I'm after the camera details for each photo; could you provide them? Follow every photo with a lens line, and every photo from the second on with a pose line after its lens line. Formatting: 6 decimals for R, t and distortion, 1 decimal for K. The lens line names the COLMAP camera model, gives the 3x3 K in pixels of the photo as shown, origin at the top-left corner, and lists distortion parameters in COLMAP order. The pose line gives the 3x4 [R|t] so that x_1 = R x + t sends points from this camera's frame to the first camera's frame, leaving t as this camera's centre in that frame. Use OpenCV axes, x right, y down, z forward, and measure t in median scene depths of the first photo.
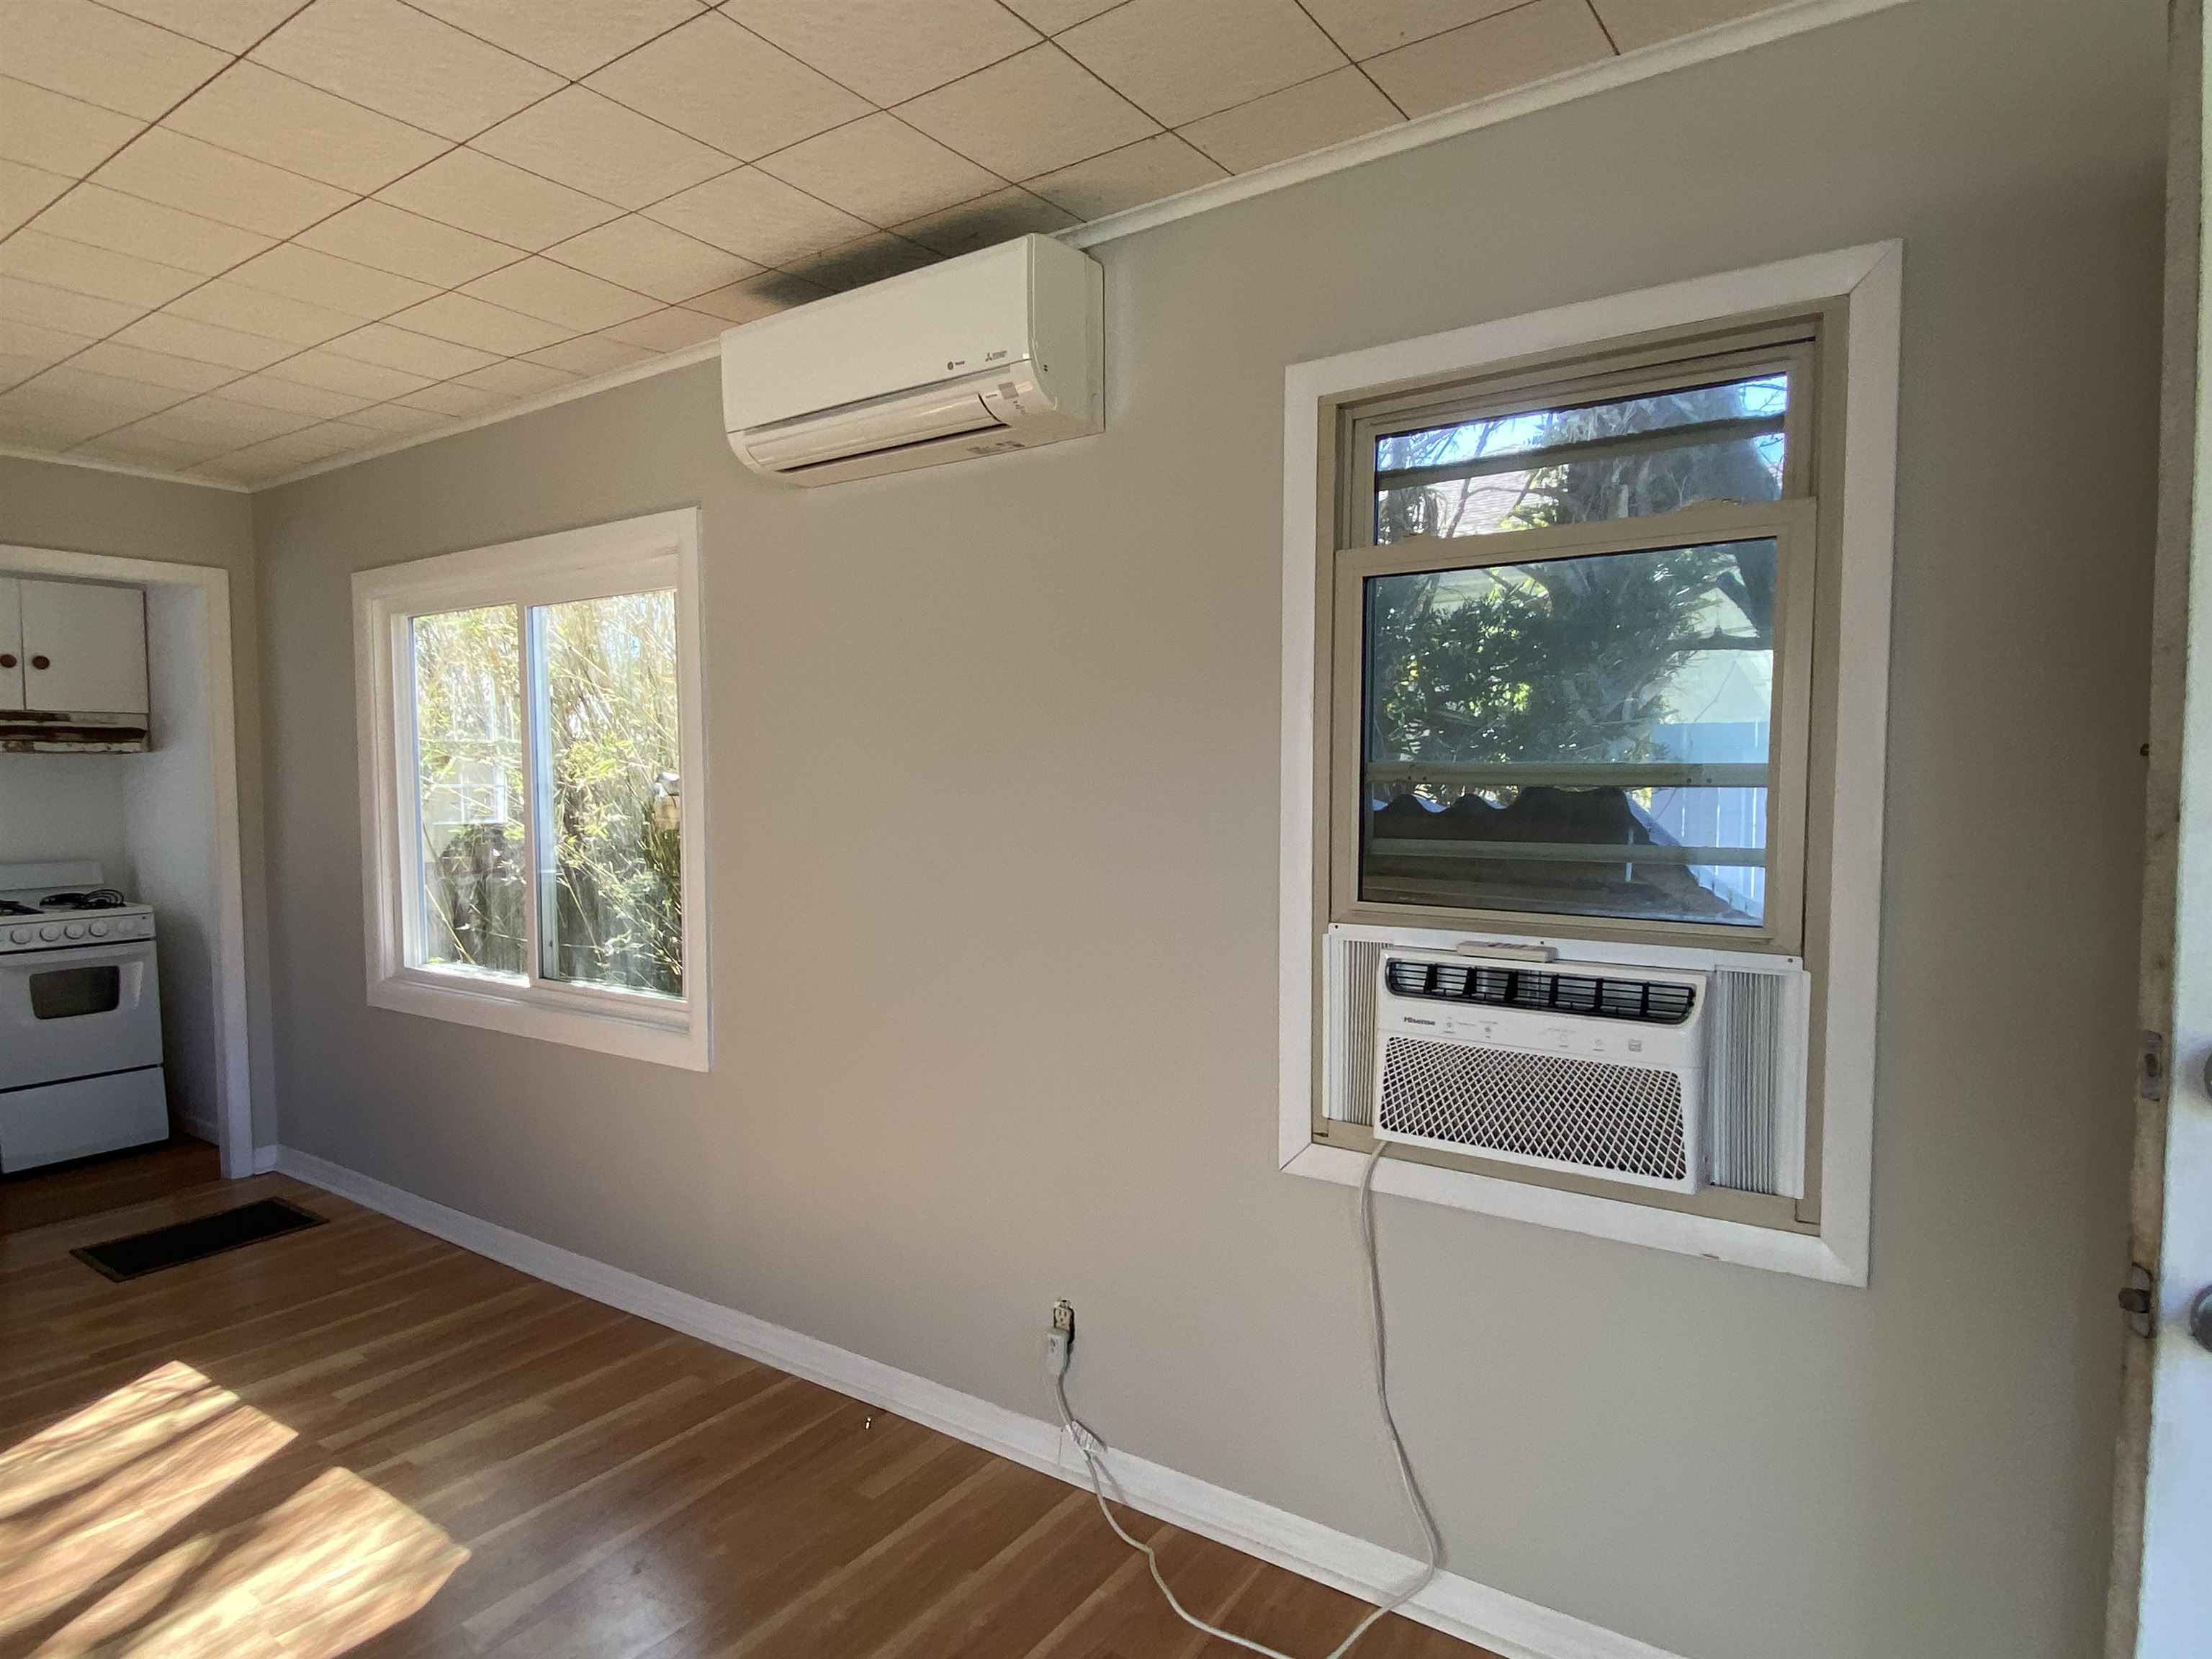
lens RADIAL K [[1272.8, 0, 1091.3], [0, 1272.8, 834.7], [0, 0, 1]] dist [0.001200, -0.003052]
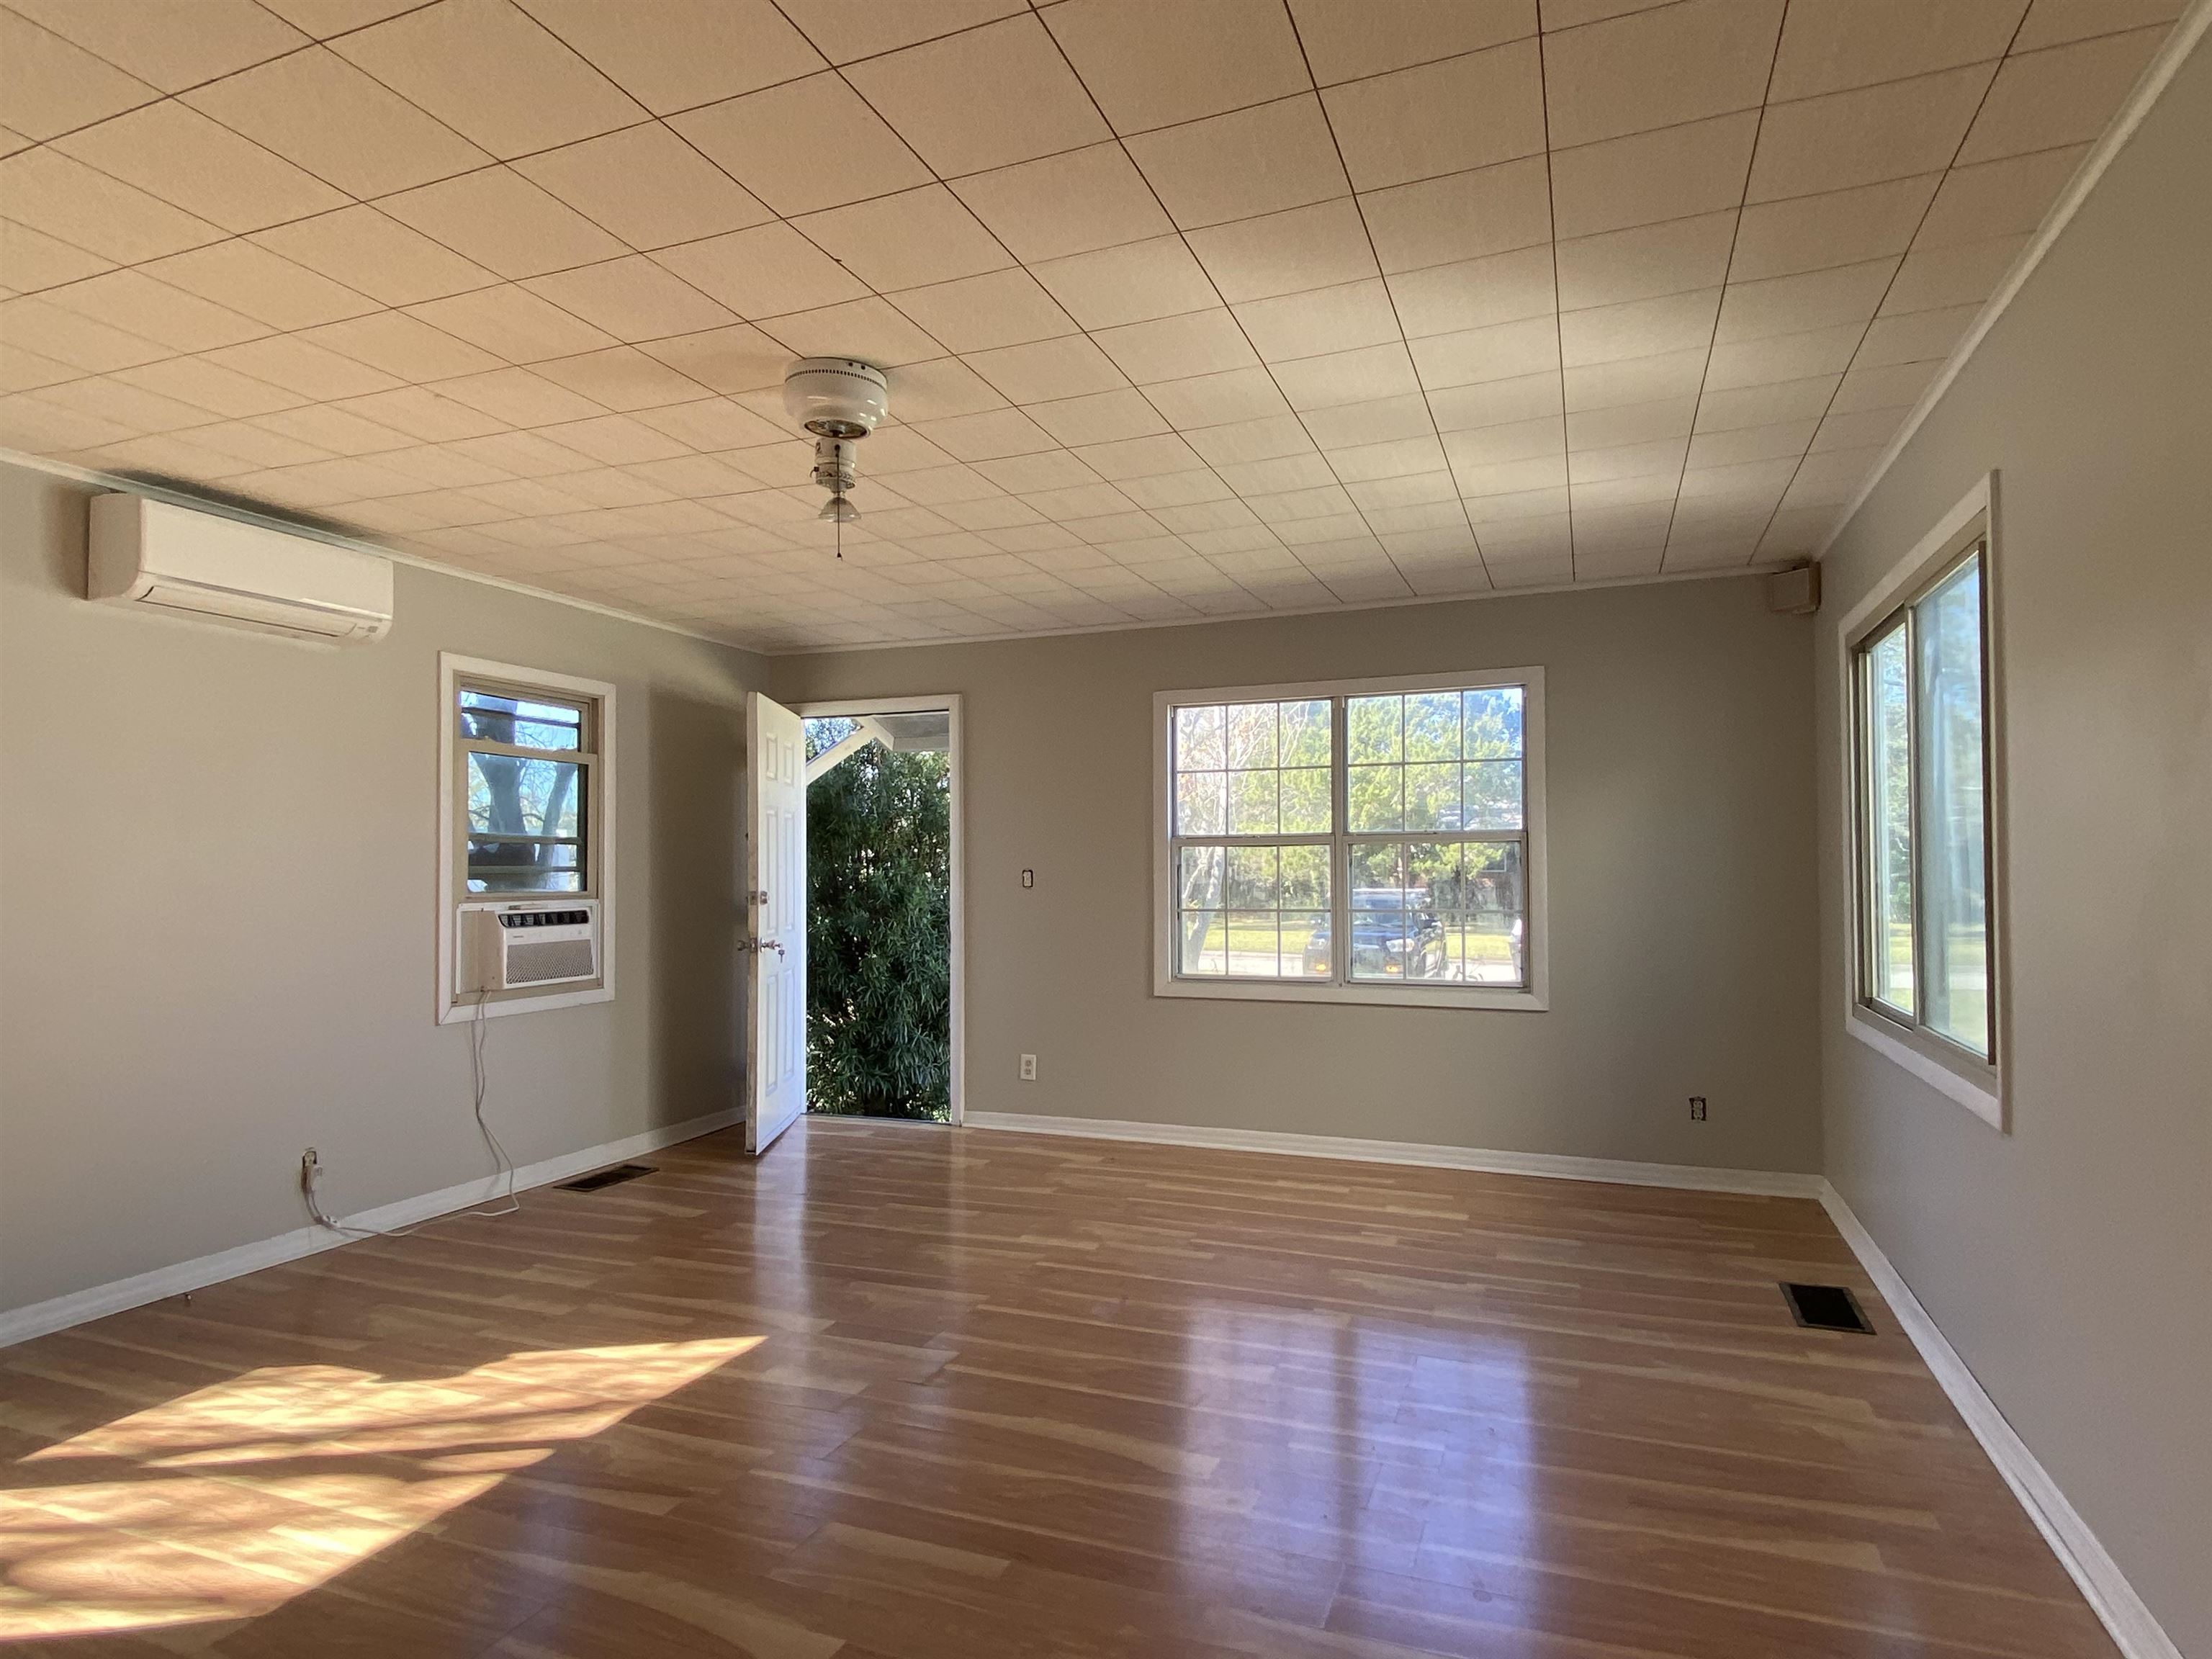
lens RADIAL K [[1272.8, 0, 1091.3], [0, 1272.8, 834.7], [0, 0, 1]] dist [0.001200, -0.003052]
pose [[-0.234663, 0.035448, 0.971430, -2.107840], [0.055101, 0.998213, -0.023115, 0.056785], [-0.970514, 0.048103, -0.236197, 0.418912]]
